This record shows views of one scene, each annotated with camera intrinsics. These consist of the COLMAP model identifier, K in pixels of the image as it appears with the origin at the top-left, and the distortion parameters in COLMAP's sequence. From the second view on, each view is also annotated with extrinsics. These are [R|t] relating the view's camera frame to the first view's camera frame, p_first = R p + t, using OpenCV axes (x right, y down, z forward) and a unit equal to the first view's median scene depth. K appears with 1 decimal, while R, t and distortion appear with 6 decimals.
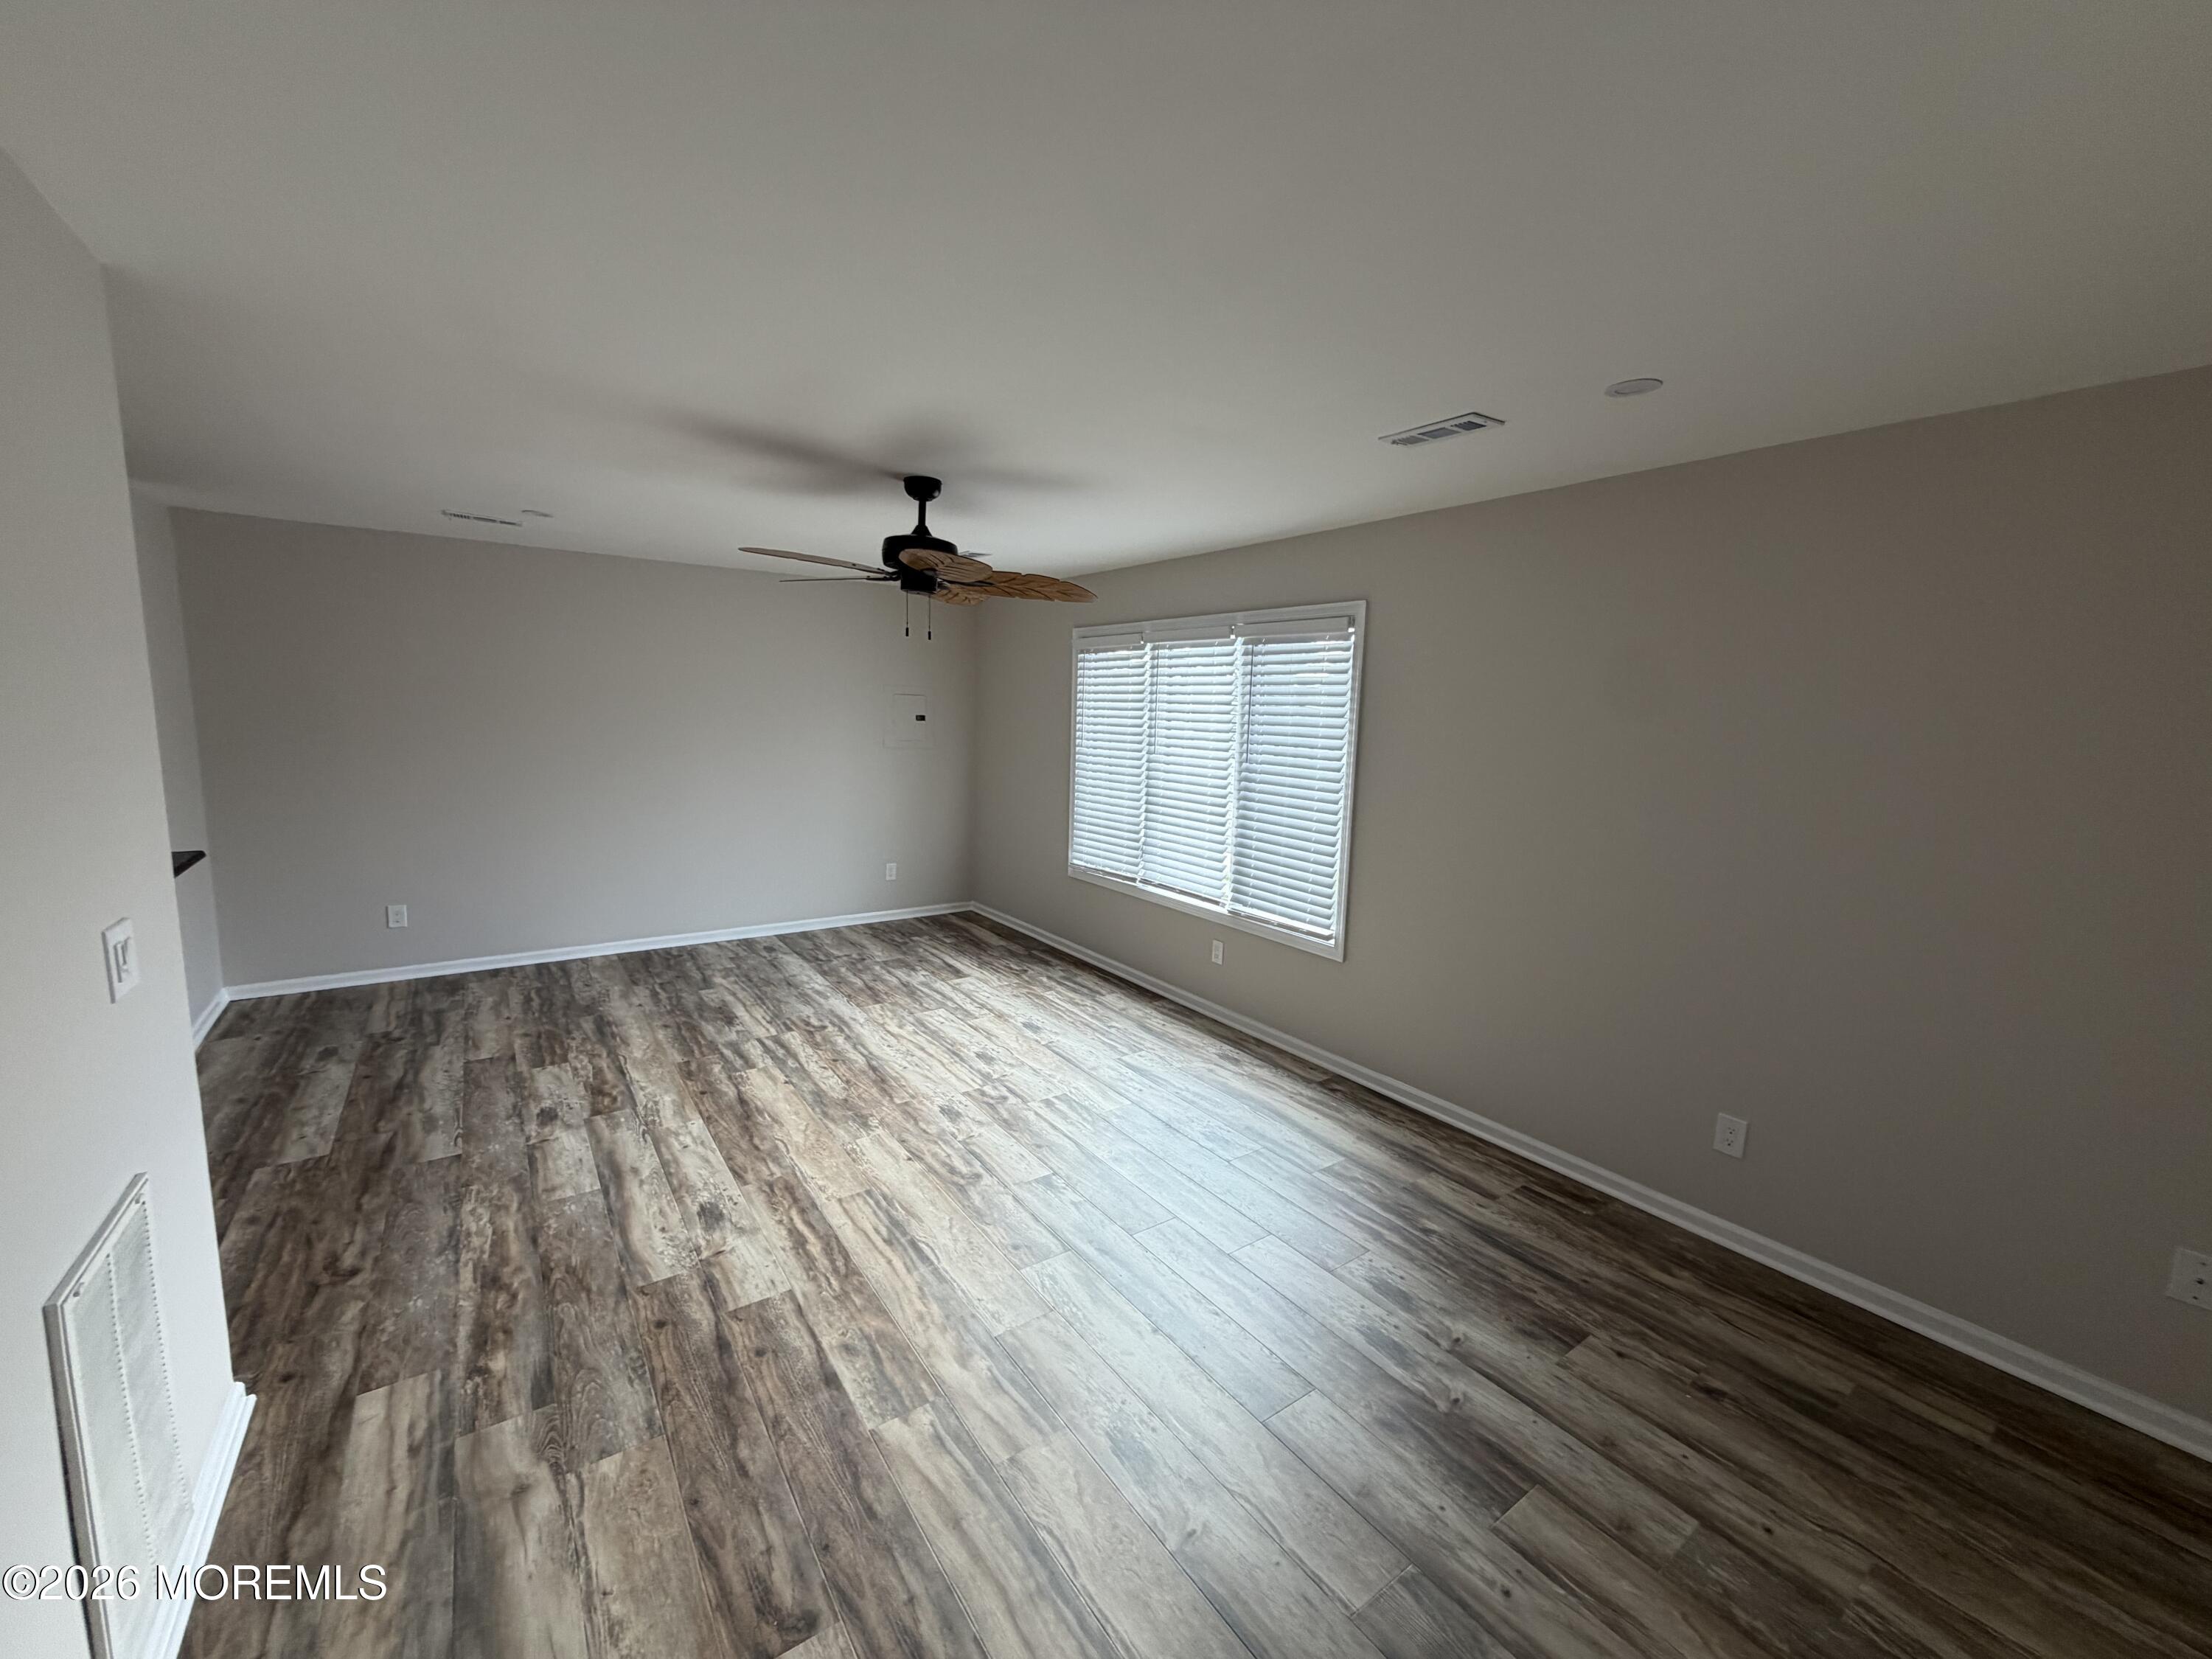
lens RADIAL K [[879.7, 0, 1098.9], [0, 879.7, 831.2], [0, 0, 1]] dist [-0.000032, 0.000139]
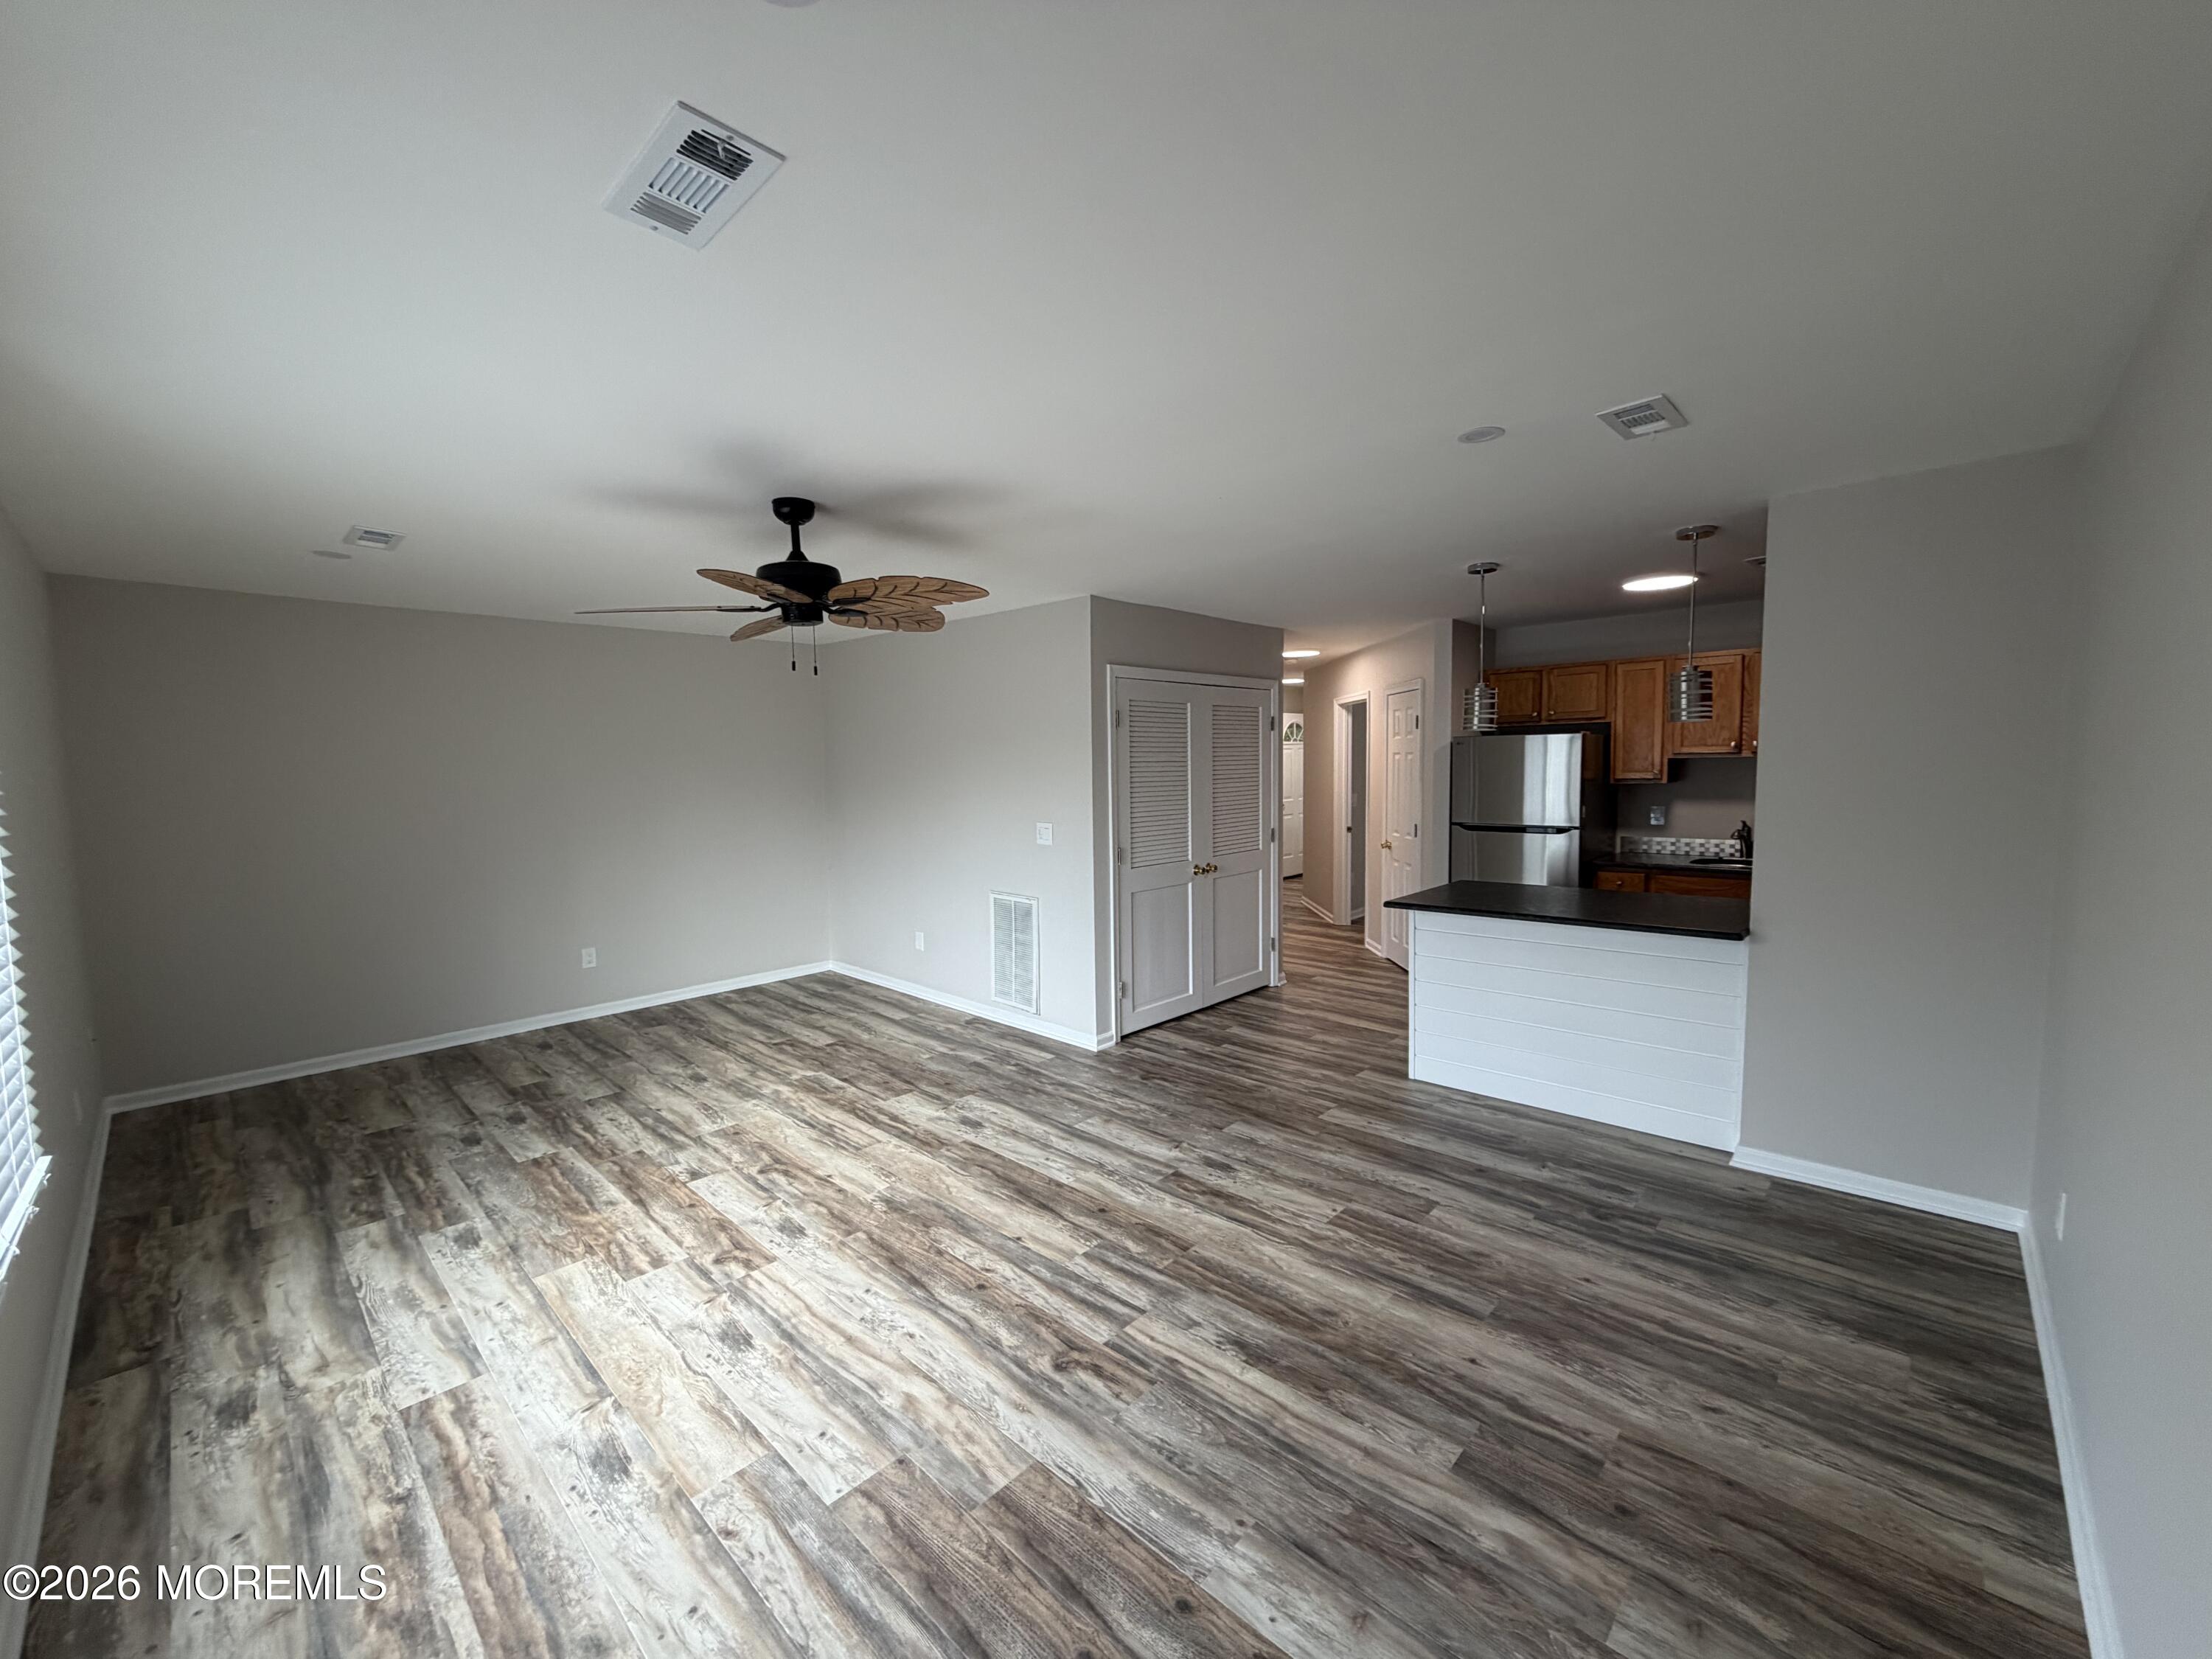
lens RADIAL K [[879.7, 0, 1098.9], [0, 879.7, 831.2], [0, 0, 1]] dist [-0.000032, 0.000139]
pose [[-0.980545, 0.003438, -0.196266, -0.257567], [-0.039110, 0.976378, 0.212499, -0.210481], [0.192360, 0.216040, -0.957248, 1.563584]]
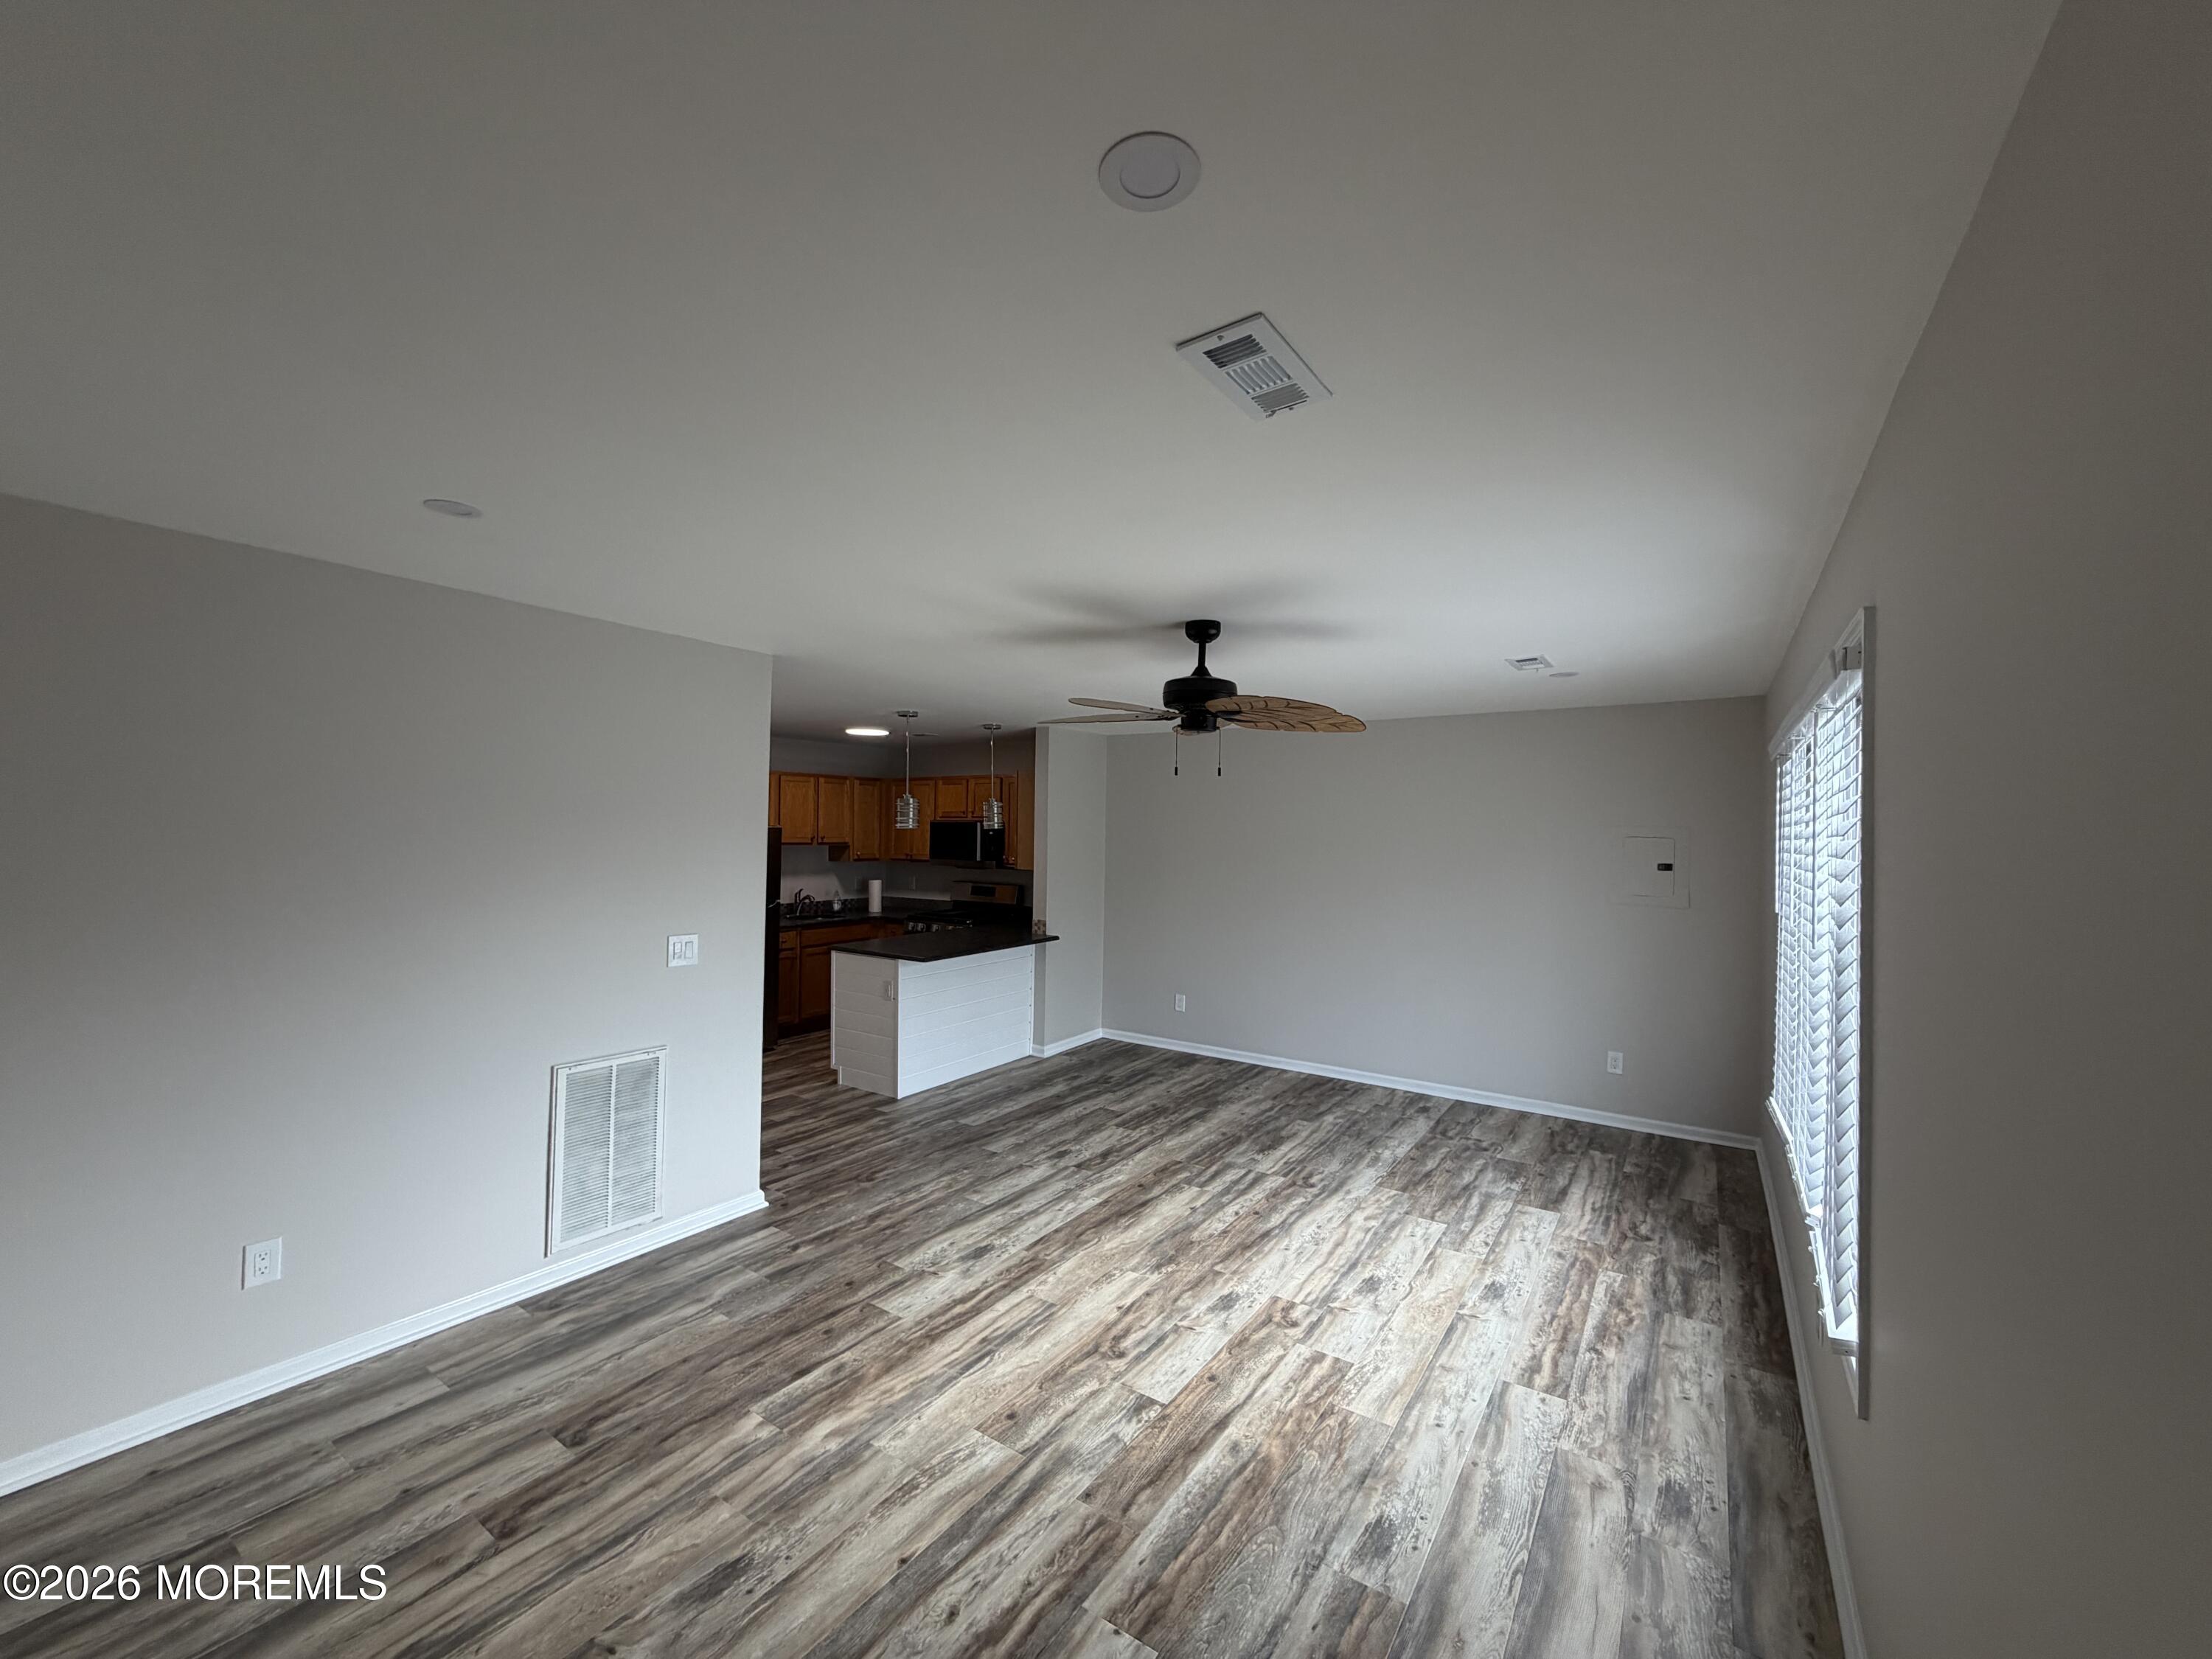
lens RADIAL K [[879.7, 0, 1098.9], [0, 879.7, 831.2], [0, 0, 1]] dist [-0.000032, 0.000139]
pose [[0.346227, -0.027458, -0.937749, 0.548608], [-0.138169, 0.987179, -0.079919, -0.049306], [0.927920, 0.157238, 0.337995, 0.450709]]
